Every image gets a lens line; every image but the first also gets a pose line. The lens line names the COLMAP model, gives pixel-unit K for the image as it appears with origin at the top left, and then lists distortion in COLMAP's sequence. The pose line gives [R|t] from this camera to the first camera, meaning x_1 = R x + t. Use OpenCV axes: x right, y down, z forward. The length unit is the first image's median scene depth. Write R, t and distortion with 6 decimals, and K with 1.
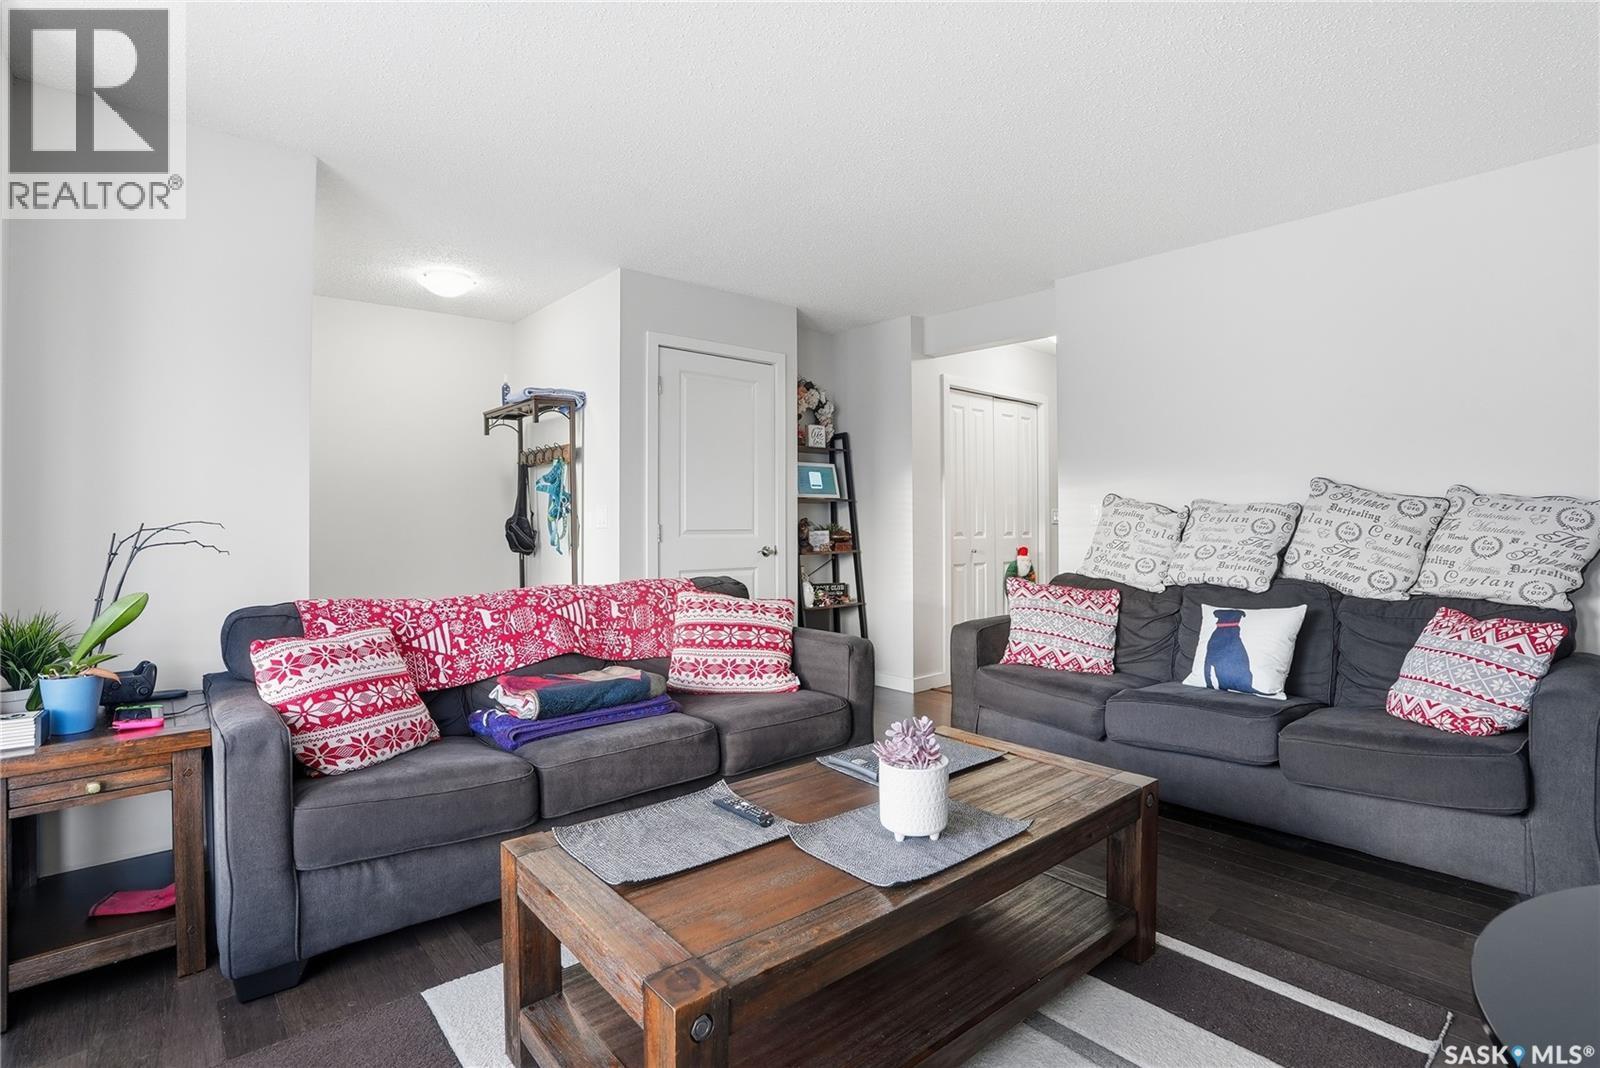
lens RADIAL K [[765.7, 0, 800.0], [0, 765.7, 534.0], [0, 0, 1]] dist [-0.075987, 0.032774]
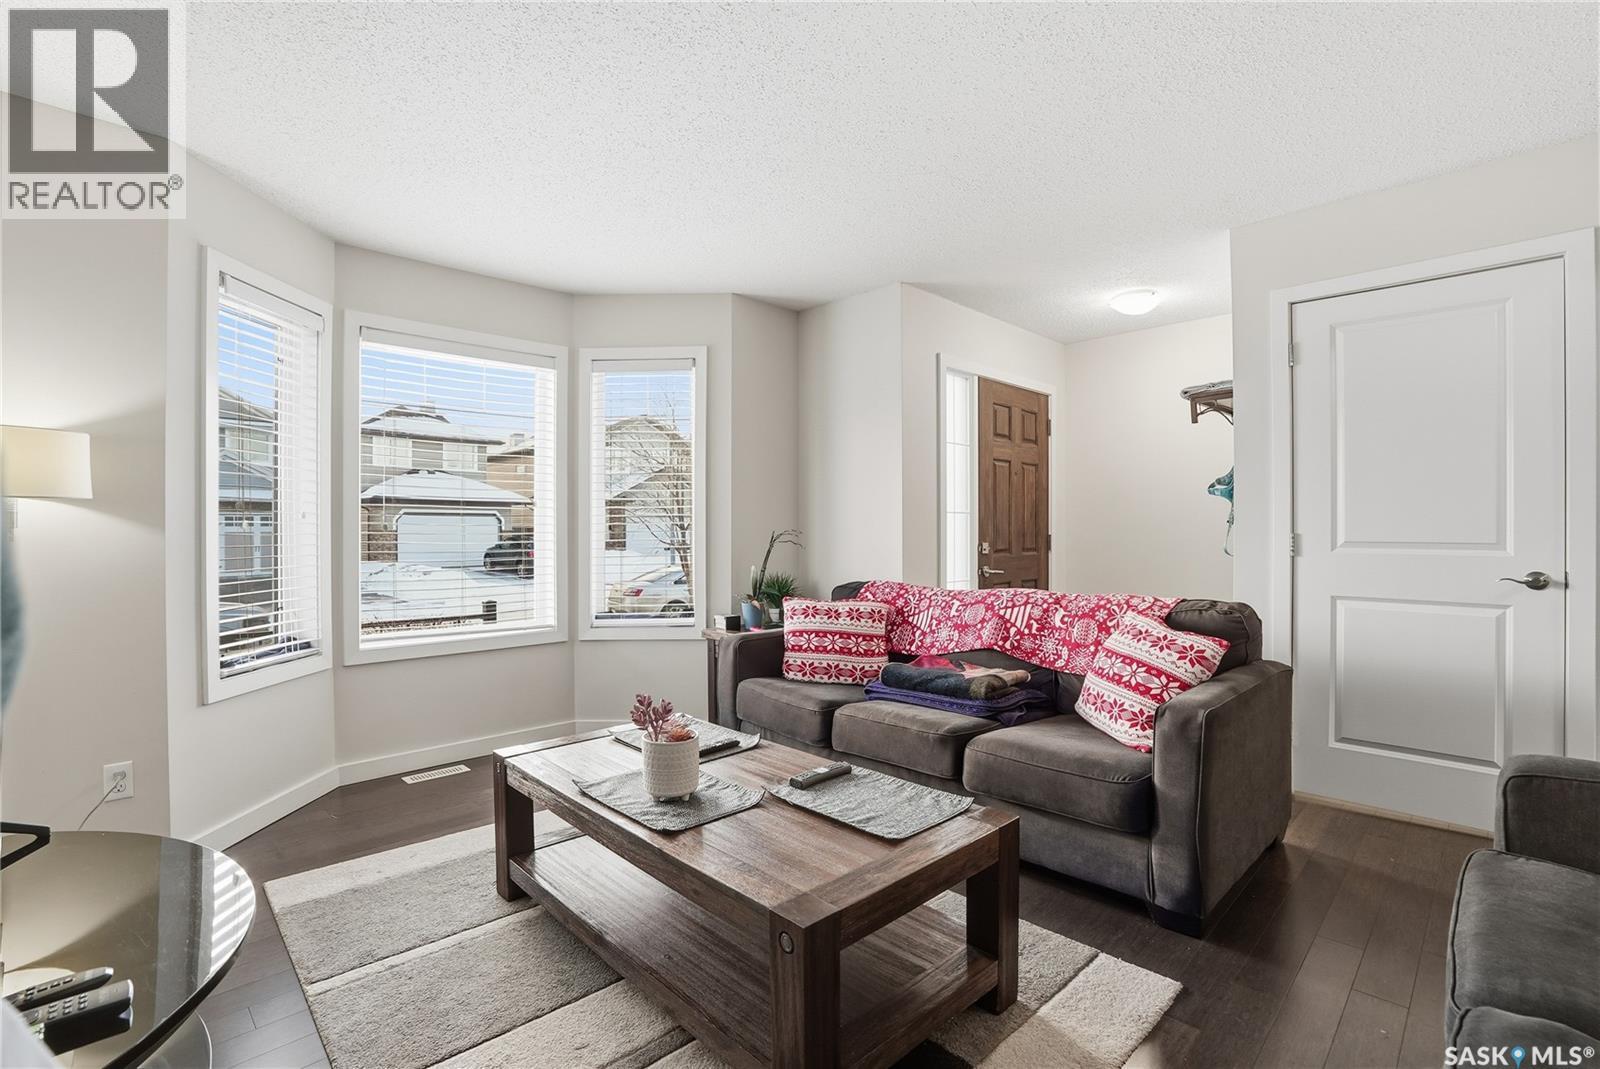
lens RADIAL K [[765.7, 0, 800.0], [0, 765.7, 534.5], [0, 0, 1]] dist [-0.075987, 0.032774]
pose [[0.058066, 0.016929, -0.998169, 0.736410], [-0.011430, 0.999802, 0.016292, -0.024041], [0.998247, 0.010463, 0.058248, 0.609616]]
